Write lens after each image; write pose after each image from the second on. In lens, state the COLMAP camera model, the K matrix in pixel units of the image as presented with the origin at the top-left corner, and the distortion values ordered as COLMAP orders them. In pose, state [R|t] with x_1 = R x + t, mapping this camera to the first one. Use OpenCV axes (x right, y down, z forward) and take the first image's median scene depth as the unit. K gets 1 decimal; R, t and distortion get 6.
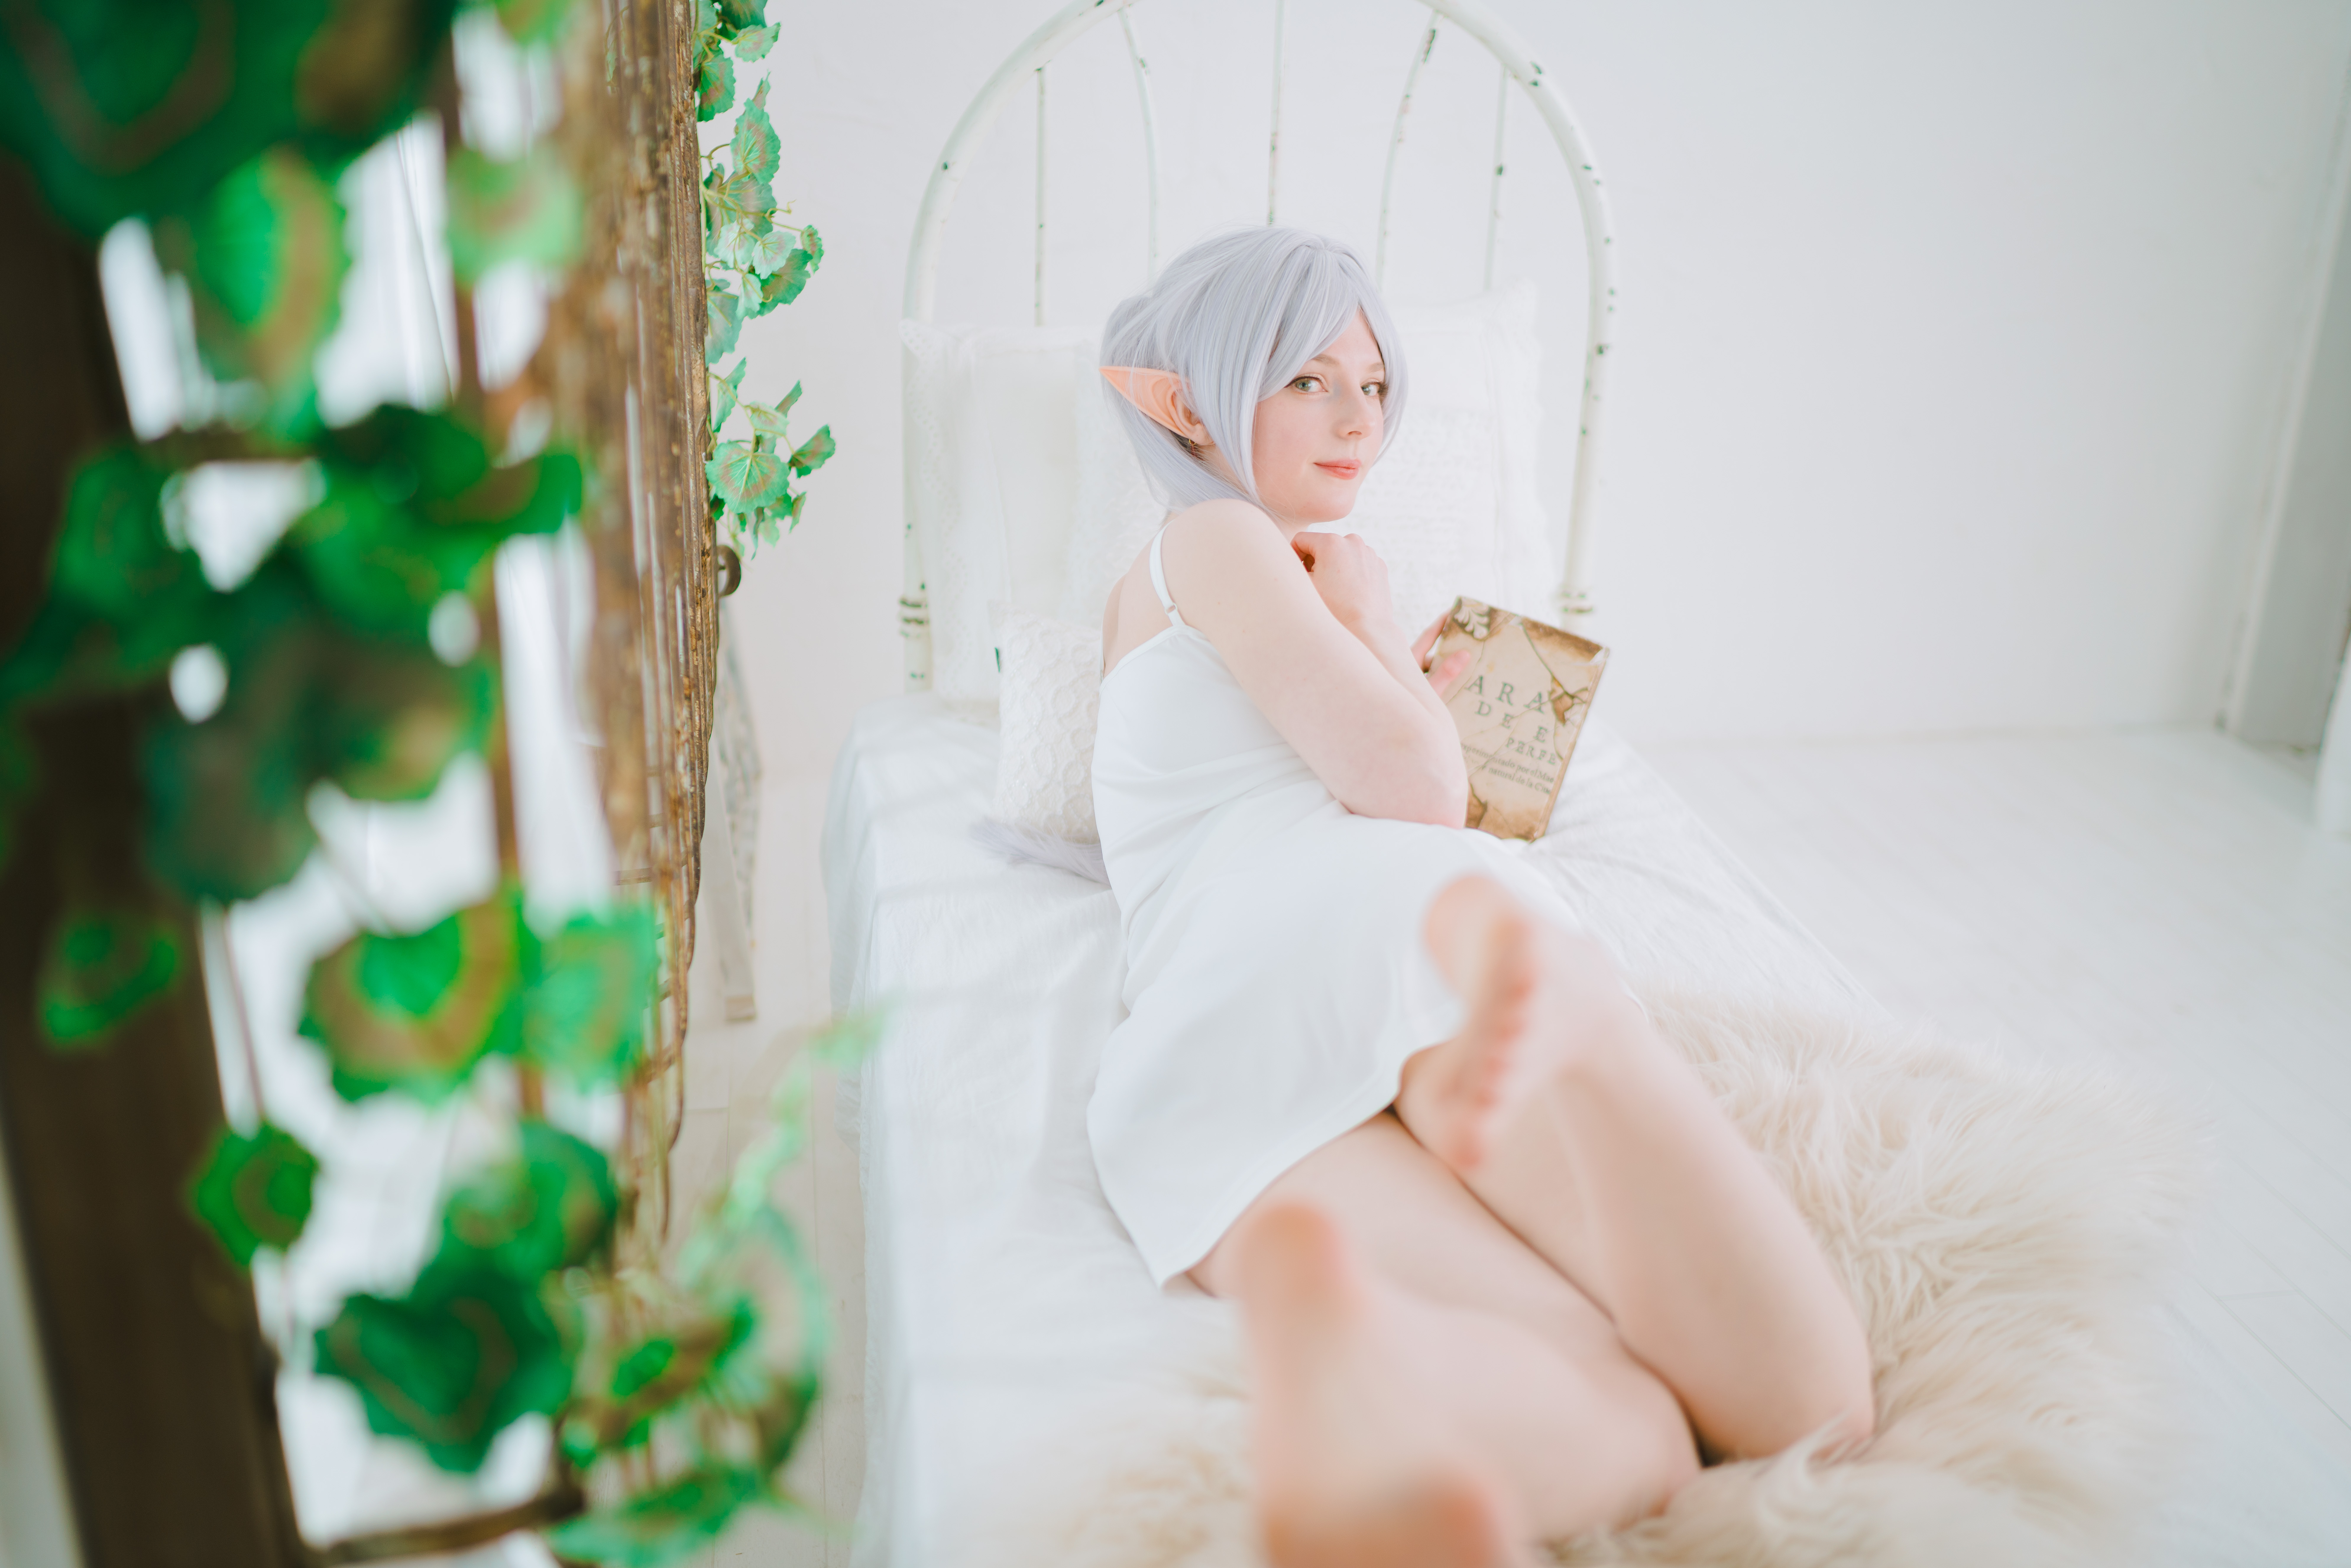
lens RADIAL K [[2252.3, 0, 1160.7], [0, 2252.3, 782.6], [0, 0, 1]] dist [-0.101680, 0.149126]
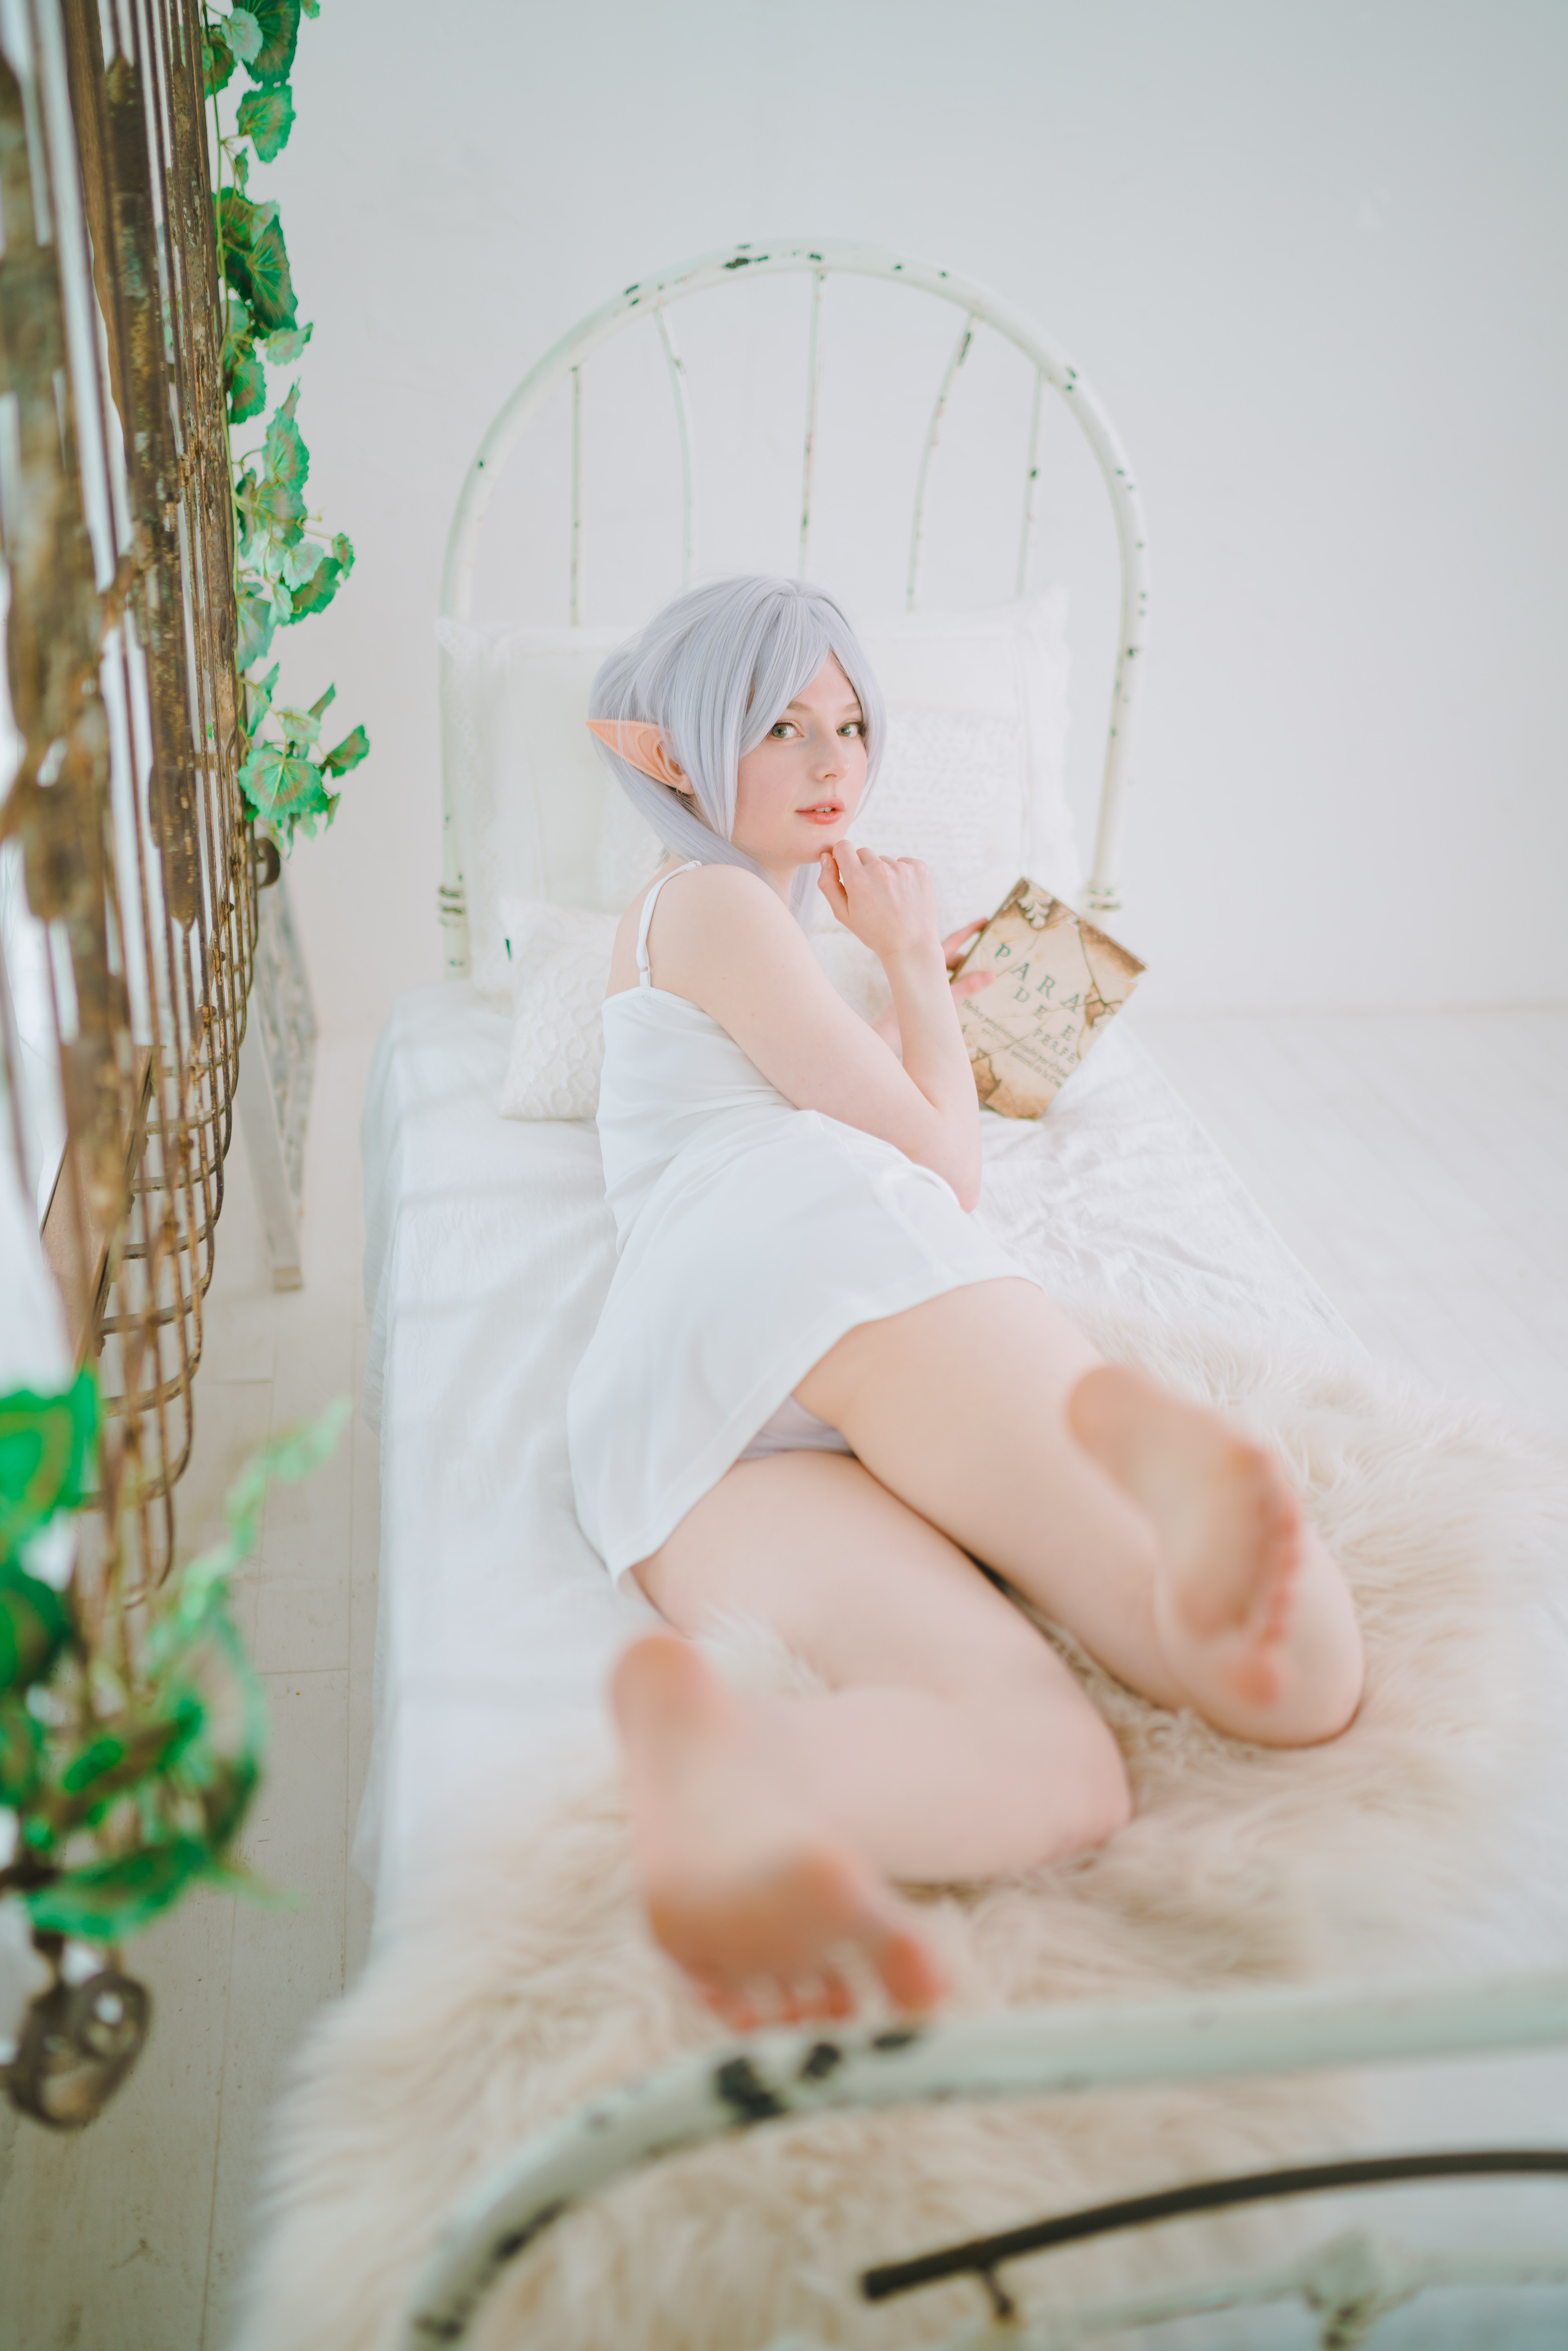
lens RADIAL K [[2252.3, 0, 784.0], [0, 2252.3, 1185.7], [0, 0, 1]] dist [-0.101680, 0.149126]
pose [[0.999816, 0.015081, 0.011840, 0.036174], [-0.016108, 0.995615, 0.092143, -0.050767], [-0.010398, -0.092317, 0.995675, -0.035355]]
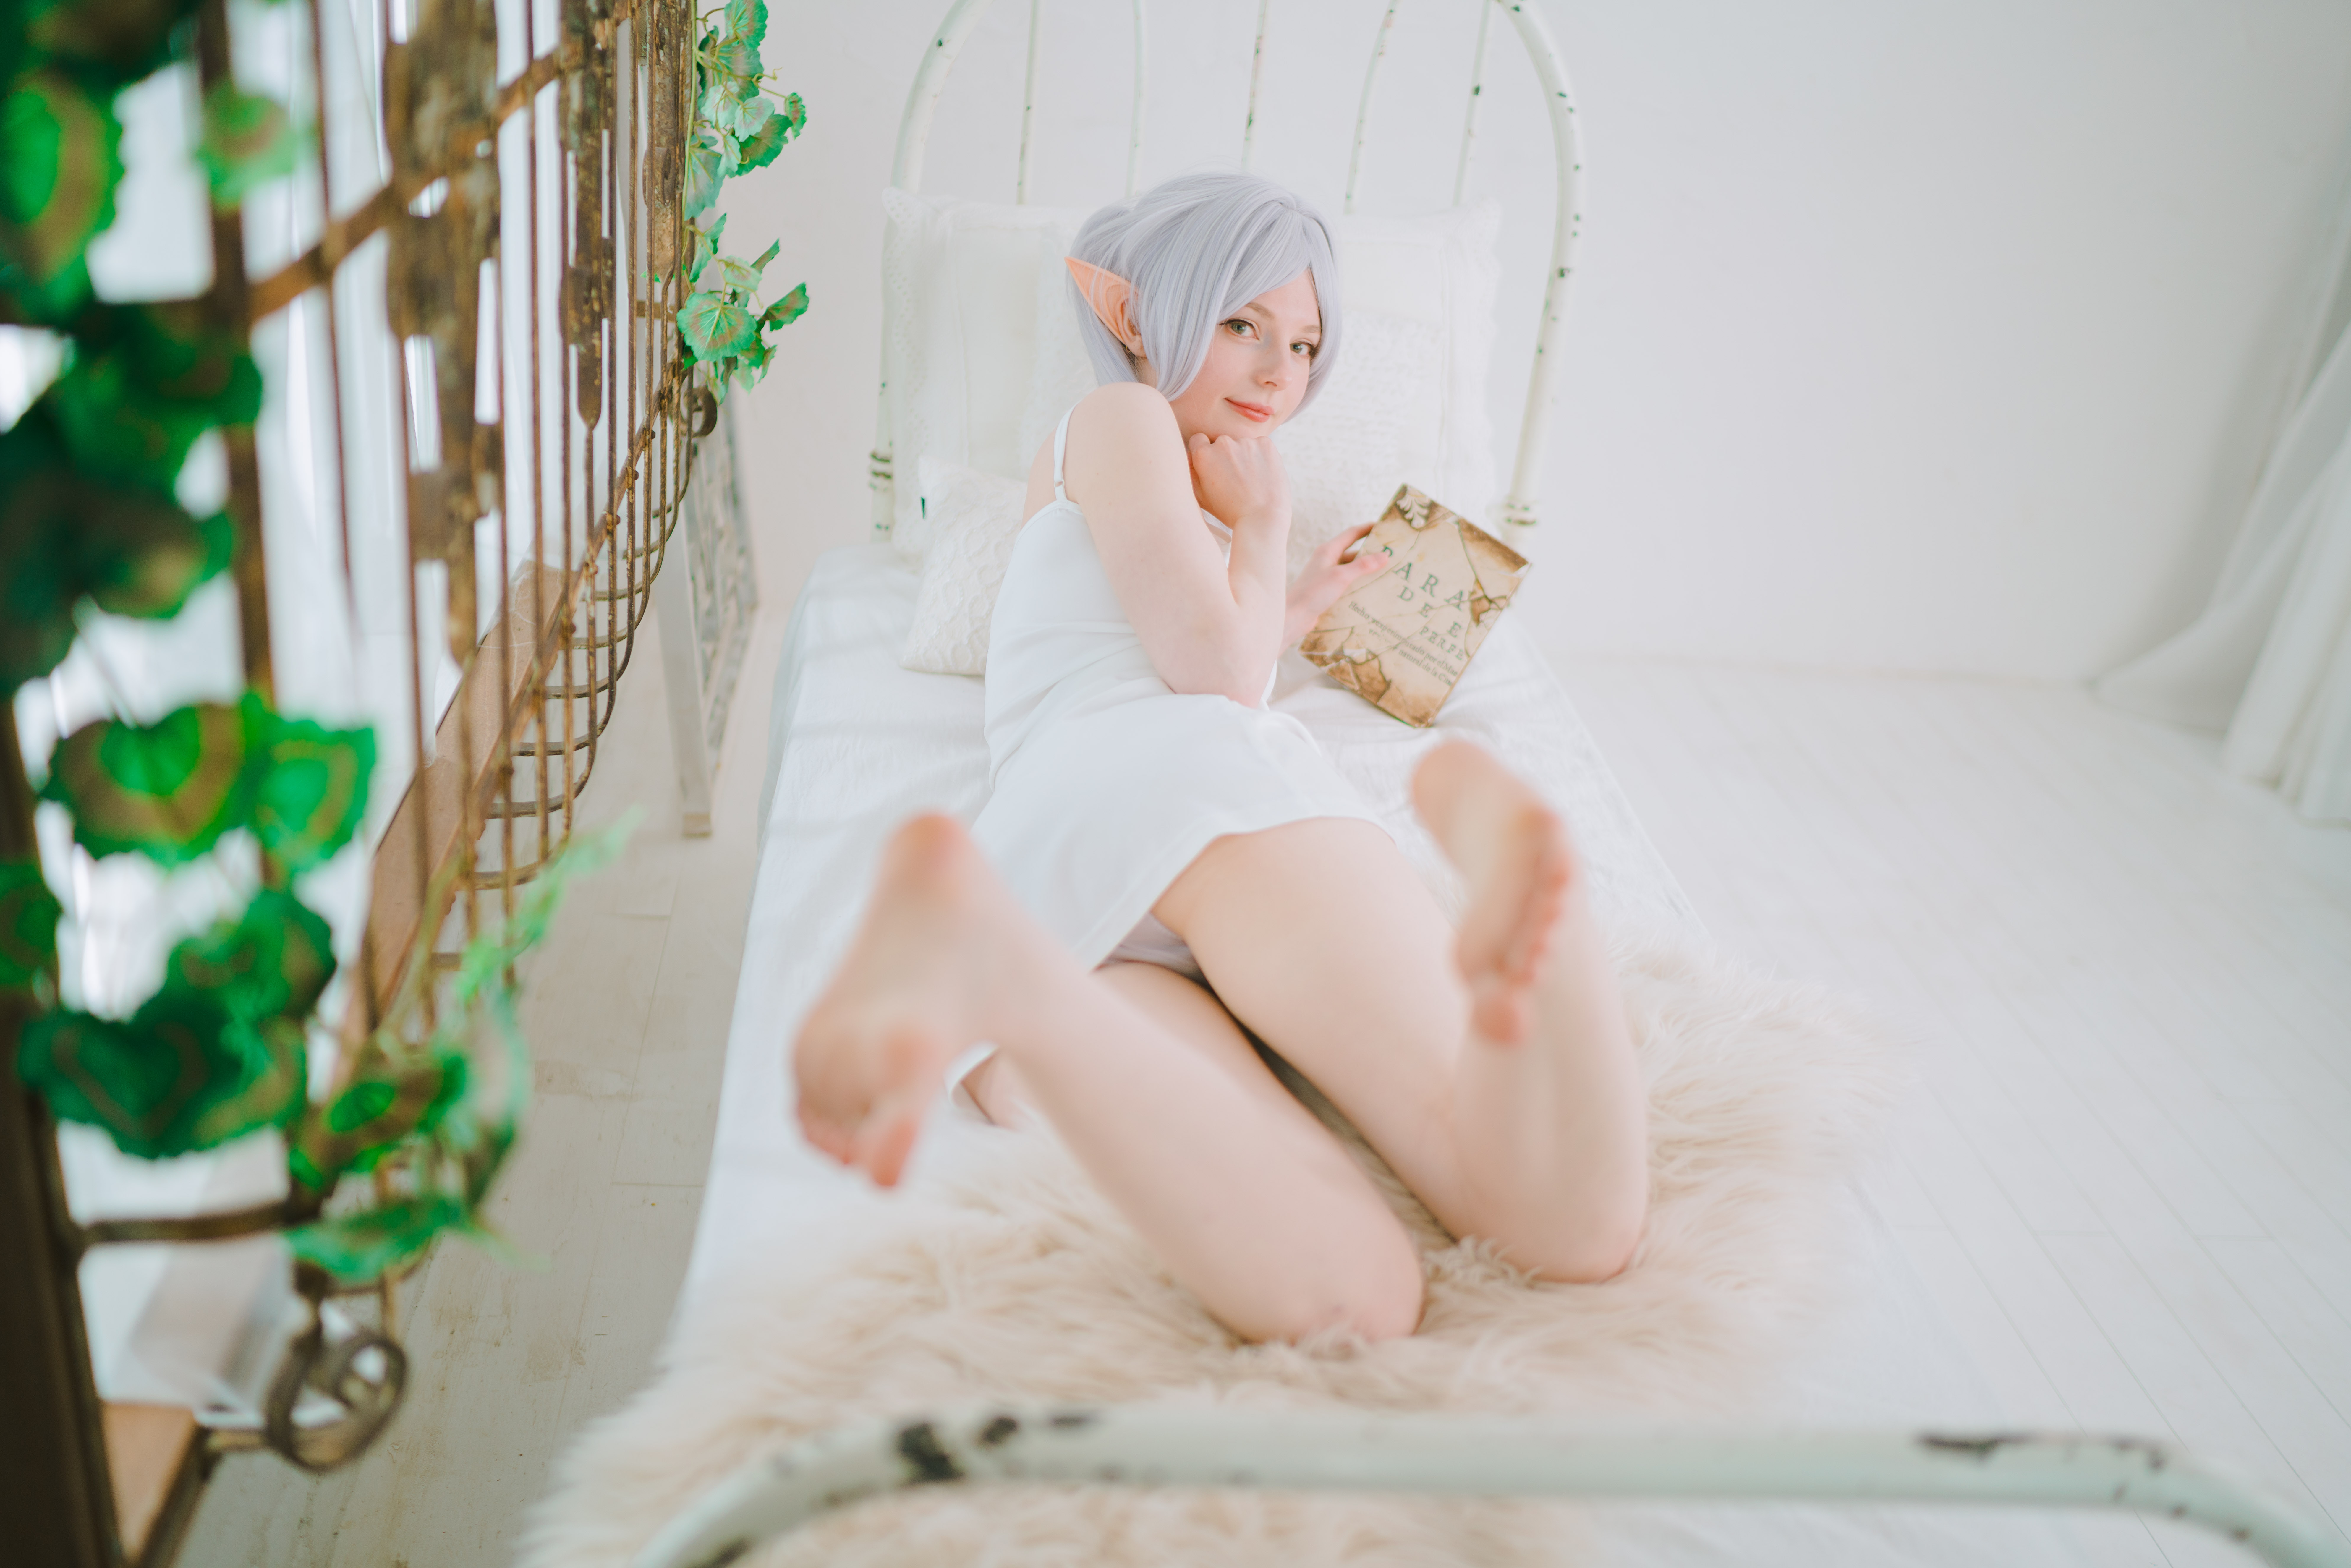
lens RADIAL K [[2252.3, 0, 1160.7], [0, 2252.3, 782.6], [0, 0, 1]] dist [-0.101680, 0.149126]
pose [[0.994869, 0.095428, -0.033594, 0.080768], [-0.093136, 0.993581, 0.064213, -0.009761], [0.039506, -0.060754, 0.997371, -0.060670]]
